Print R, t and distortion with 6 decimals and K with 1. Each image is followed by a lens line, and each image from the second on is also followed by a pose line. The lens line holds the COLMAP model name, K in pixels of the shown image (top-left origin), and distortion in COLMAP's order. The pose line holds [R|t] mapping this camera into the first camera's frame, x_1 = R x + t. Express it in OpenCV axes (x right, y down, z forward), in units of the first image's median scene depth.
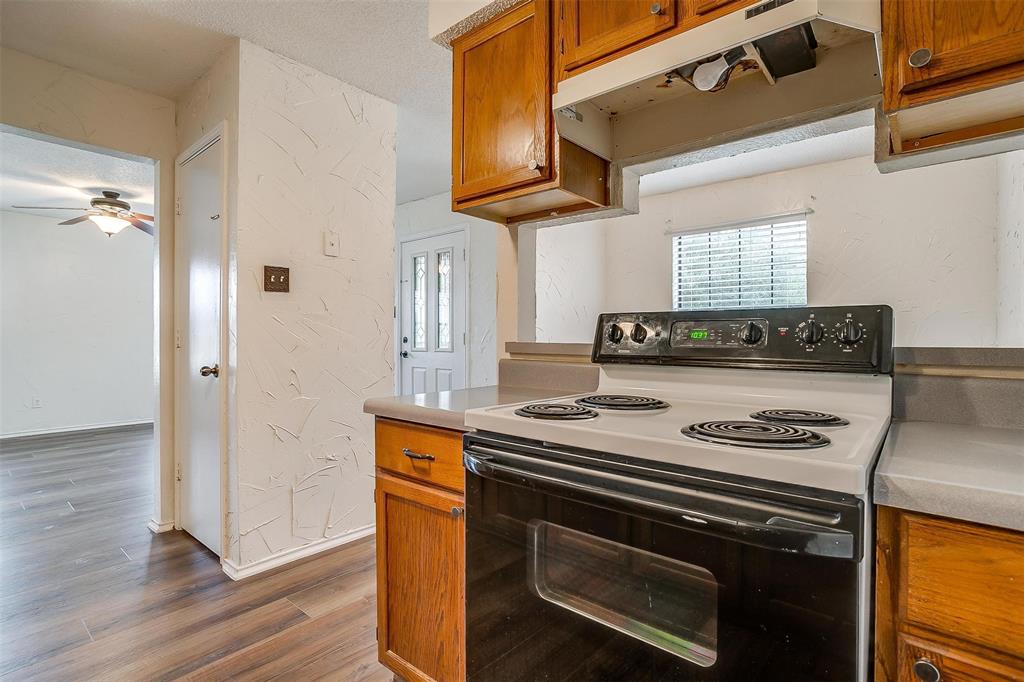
lens RADIAL K [[488.2, 0, 512.0], [0, 488.2, 341.0], [0, 0, 1]] dist [-0.052817, 0.027697]
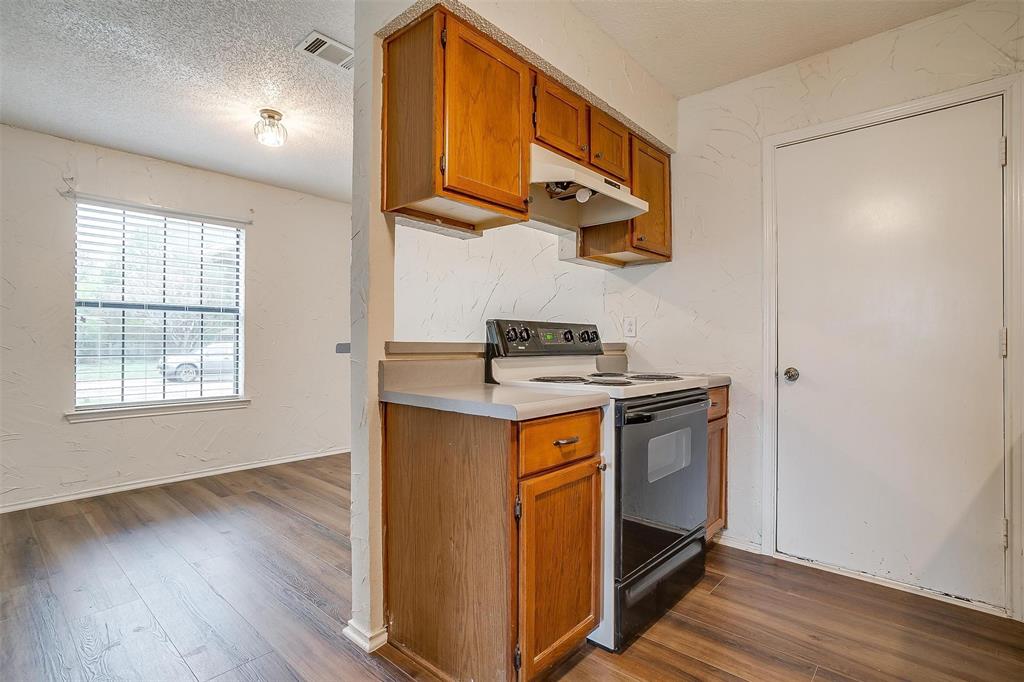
lens RADIAL K [[496.1, 0, 516.8], [0, 496.1, 342.6], [0, 0, 1]] dist [-0.058429, 0.030036]
pose [[0.023614, -0.000592, 0.999721, -1.107408], [0.006030, 0.999982, 0.000449, 0.005892], [-0.999703, 0.006018, 0.023617, 0.904244]]
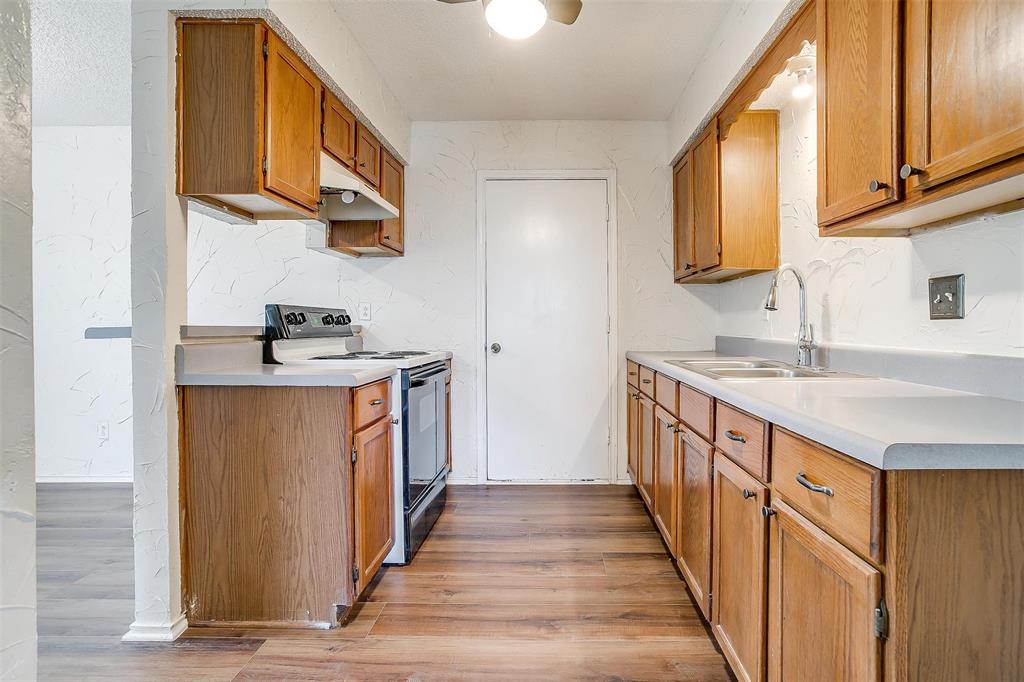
lens RADIAL K [[517.3, 0, 550.6], [0, 517.3, 326.7], [0, 0, 1]] dist [-0.052819, 0.035158]
pose [[-0.640745, -0.003447, 0.767746, -1.408148], [0.006308, 0.999933, 0.009753, -0.001037], [-0.767728, 0.011092, -0.640680, 1.316500]]
